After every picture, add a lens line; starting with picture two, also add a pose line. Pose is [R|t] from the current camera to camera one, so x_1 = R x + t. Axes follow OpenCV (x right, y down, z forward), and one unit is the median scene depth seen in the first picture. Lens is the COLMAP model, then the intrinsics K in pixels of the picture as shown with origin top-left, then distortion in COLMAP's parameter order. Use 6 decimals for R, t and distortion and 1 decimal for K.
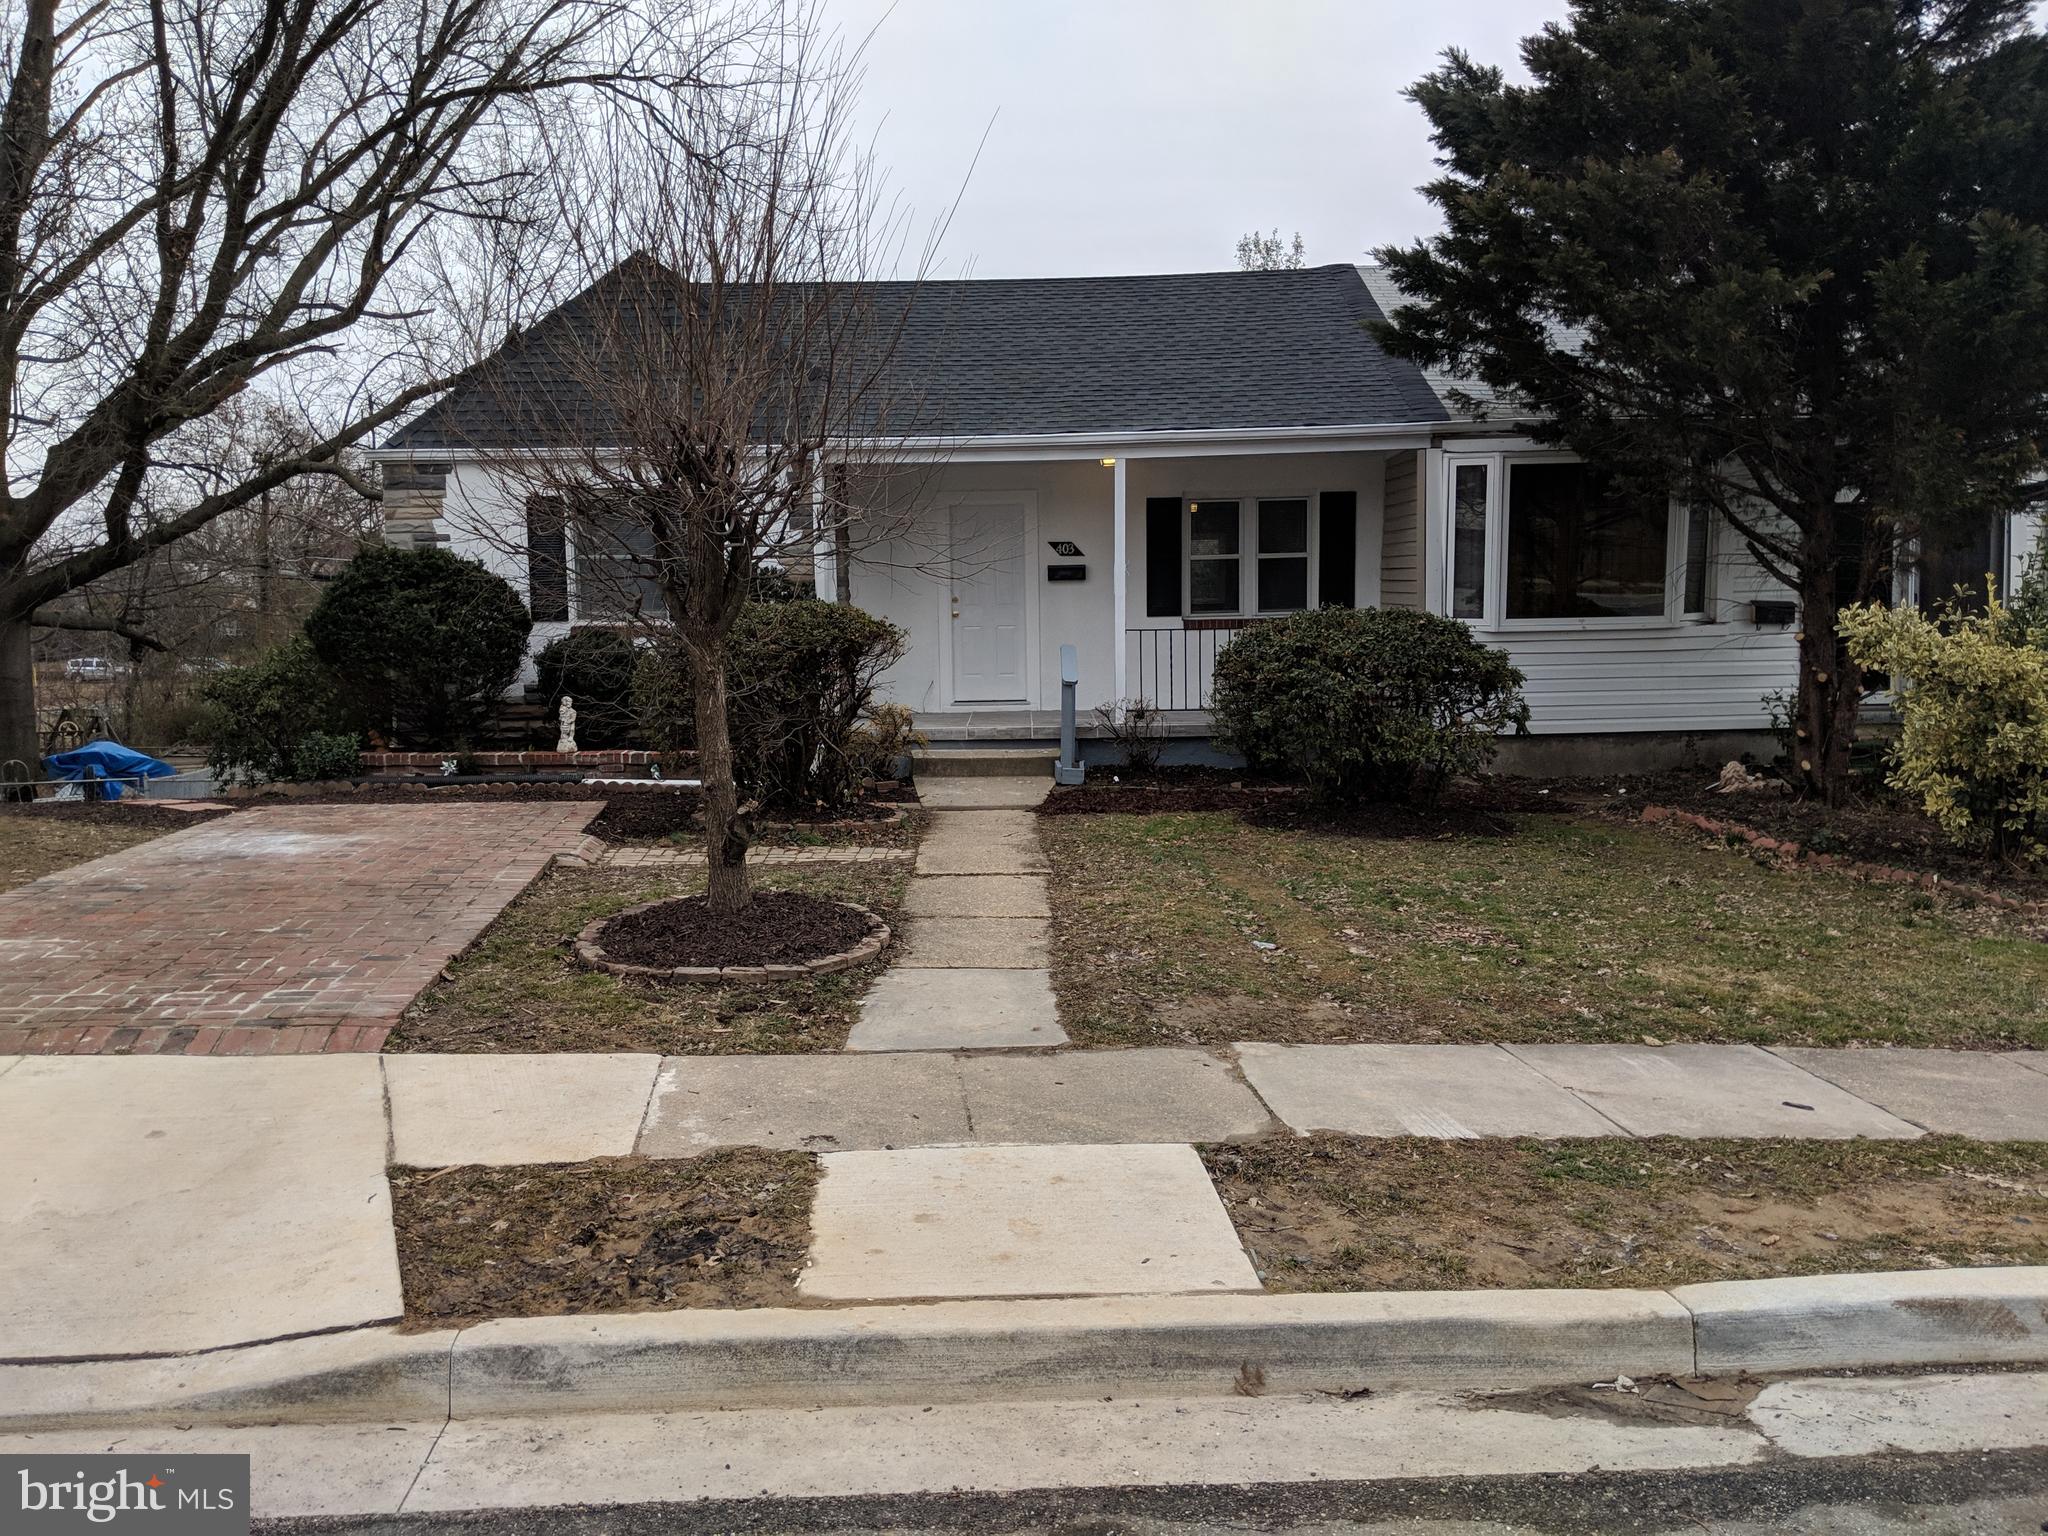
lens RADIAL K [[1715.7, 0, 1025.8], [0, 1715.7, 763.9], [0, 0, 1]] dist [0.026481, -0.034313]
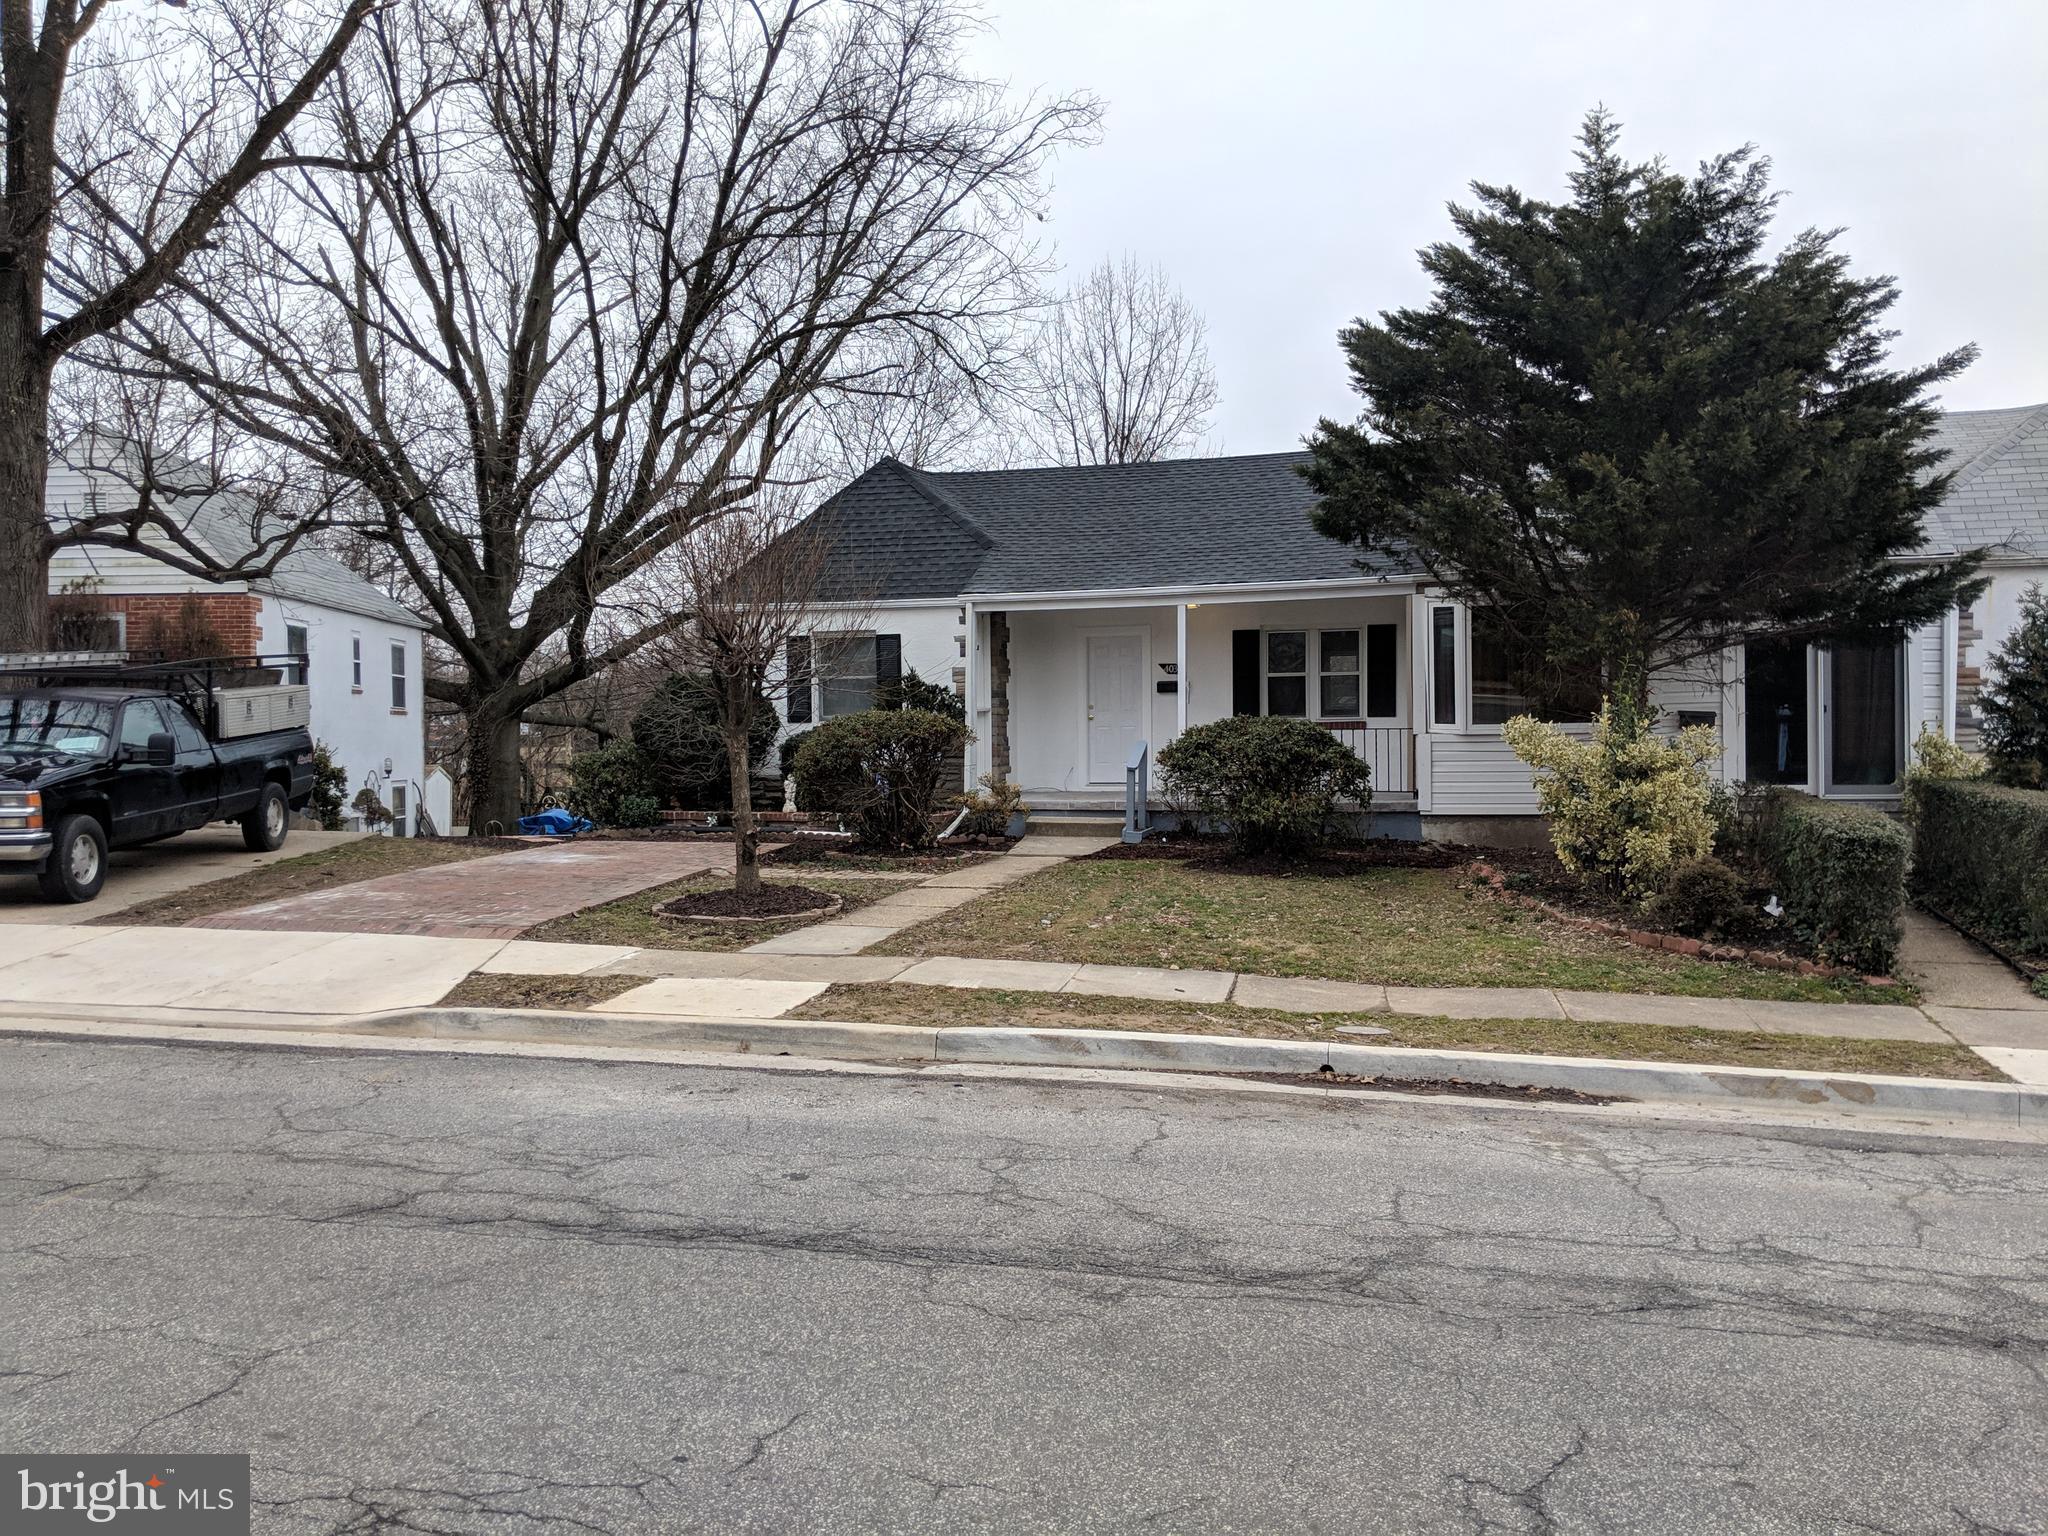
lens RADIAL K [[1637.6, 0, 1023.3], [0, 1637.6, 771.3], [0, 0, 1]] dist [0.068917, -0.064435]
pose [[0.965578, 0.012280, -0.259822, 0.242090], [-0.025870, 0.998466, -0.048952, 0.017938], [0.258822, 0.053989, 0.964415, -0.244921]]
